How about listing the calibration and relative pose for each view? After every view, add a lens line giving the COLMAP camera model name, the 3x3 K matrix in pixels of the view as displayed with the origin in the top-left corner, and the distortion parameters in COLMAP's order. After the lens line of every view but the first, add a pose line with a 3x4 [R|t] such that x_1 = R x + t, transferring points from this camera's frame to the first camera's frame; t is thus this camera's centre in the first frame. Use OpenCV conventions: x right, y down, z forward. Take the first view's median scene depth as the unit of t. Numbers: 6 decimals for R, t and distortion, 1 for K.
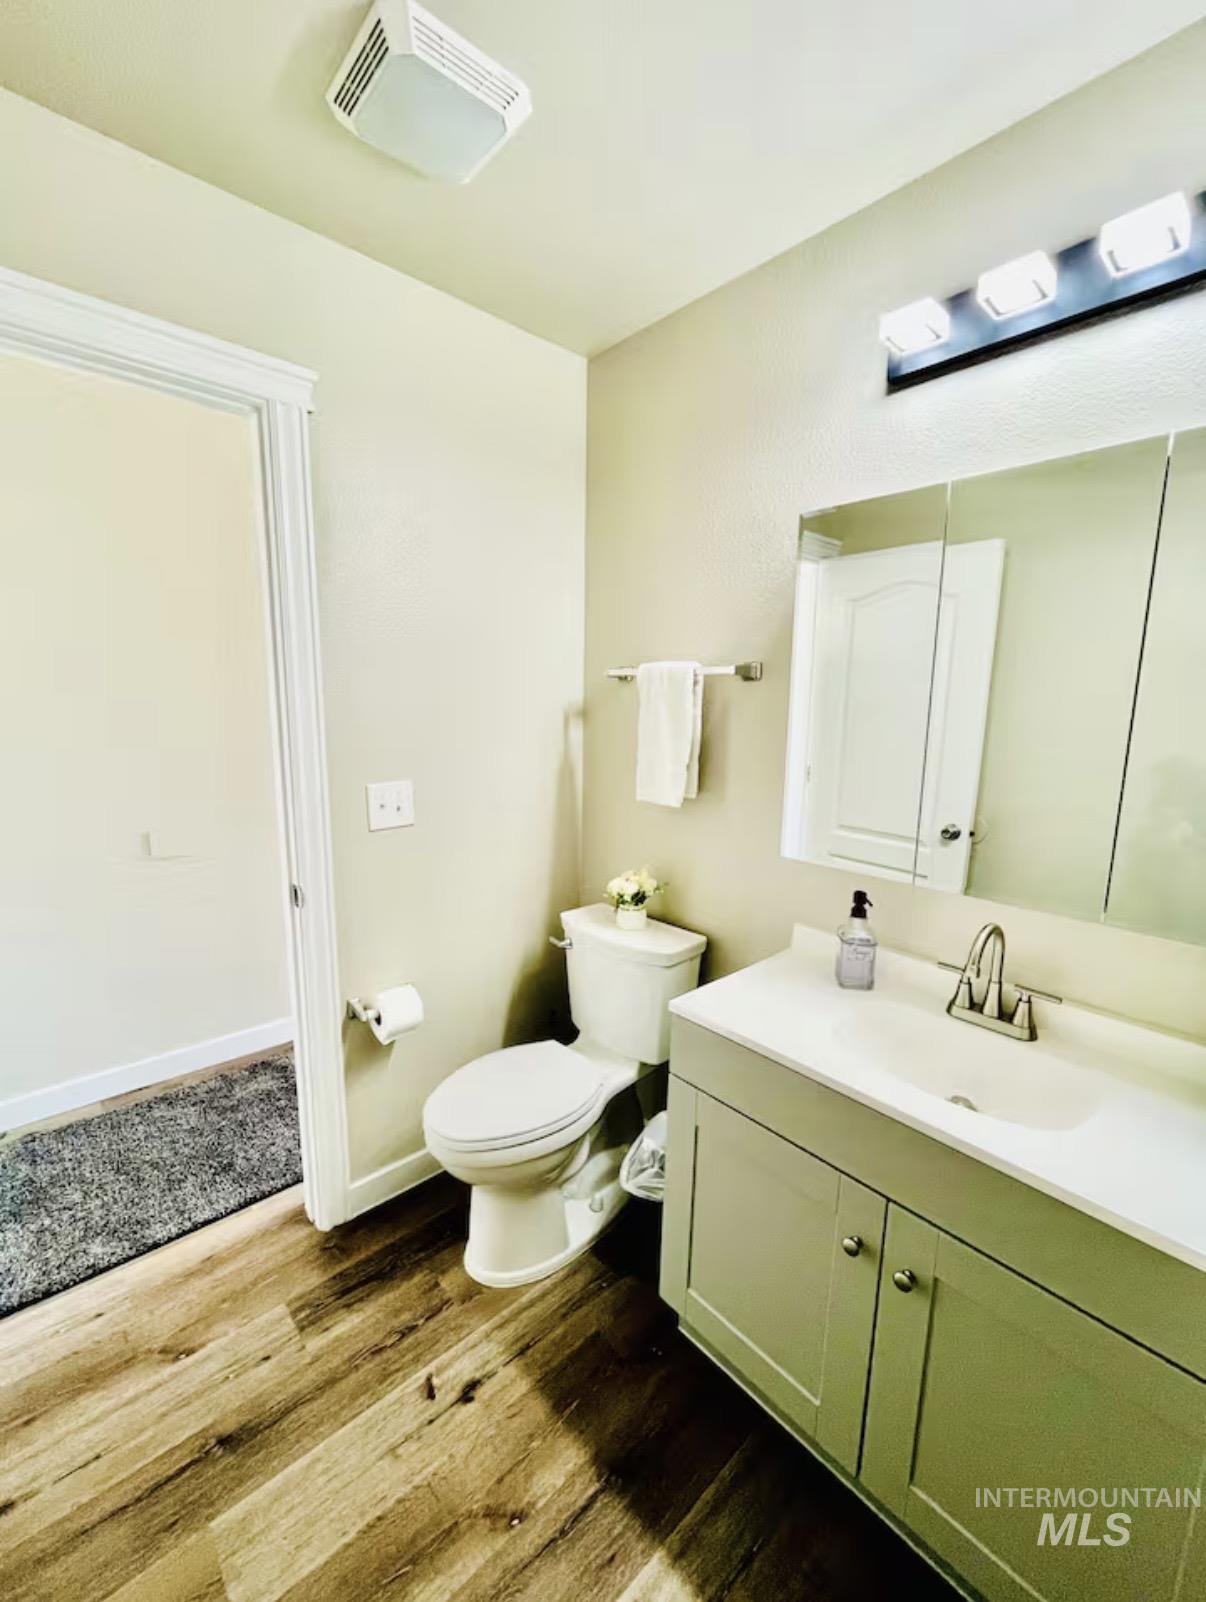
lens RADIAL K [[649.4, 0, 603.0], [0, 649.4, 801.0], [0, 0, 1]] dist [-0.001358, -0.000580]
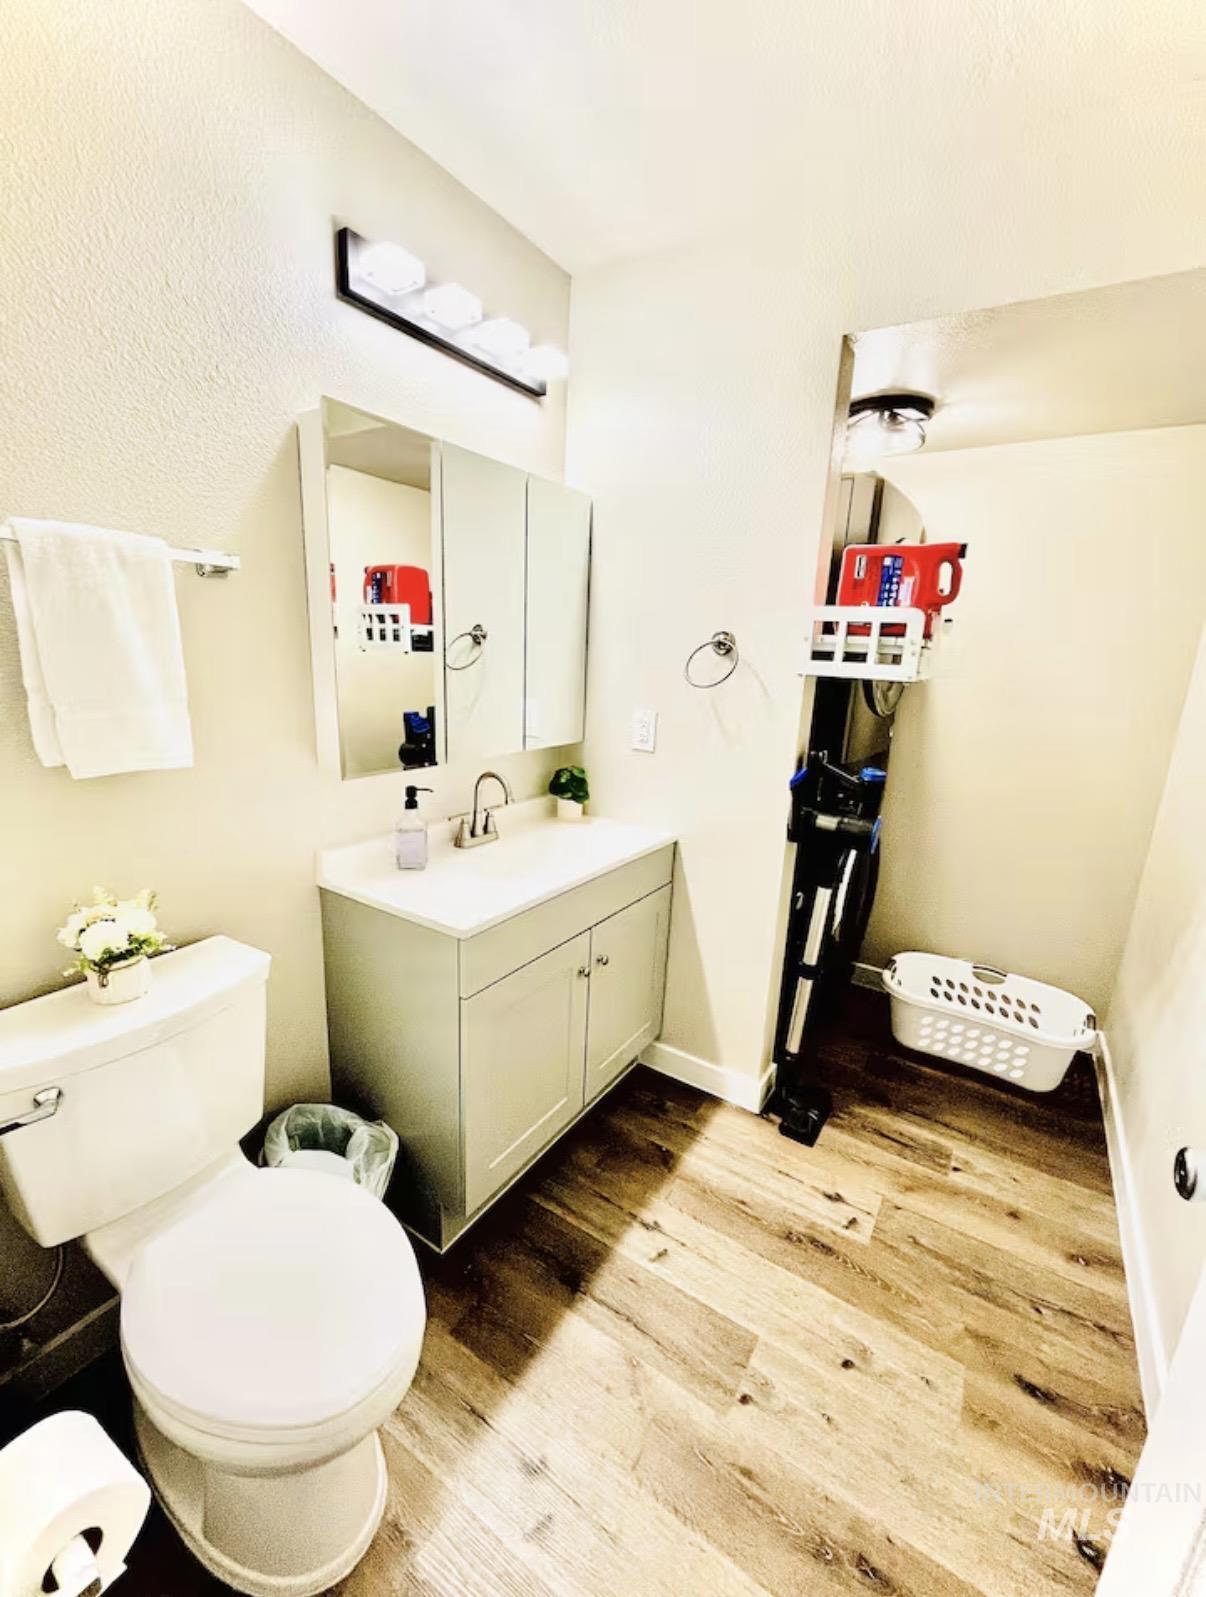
lens RADIAL K [[647.4, 0, 603.0], [0, 647.4, 798.5], [0, 0, 1]] dist [-0.001358, -0.000580]
pose [[-0.242653, -0.249455, 0.937492, -0.825847], [0.105387, 0.953877, 0.281092, -0.129992], [-0.964372, 0.167007, -0.205172, 0.990222]]
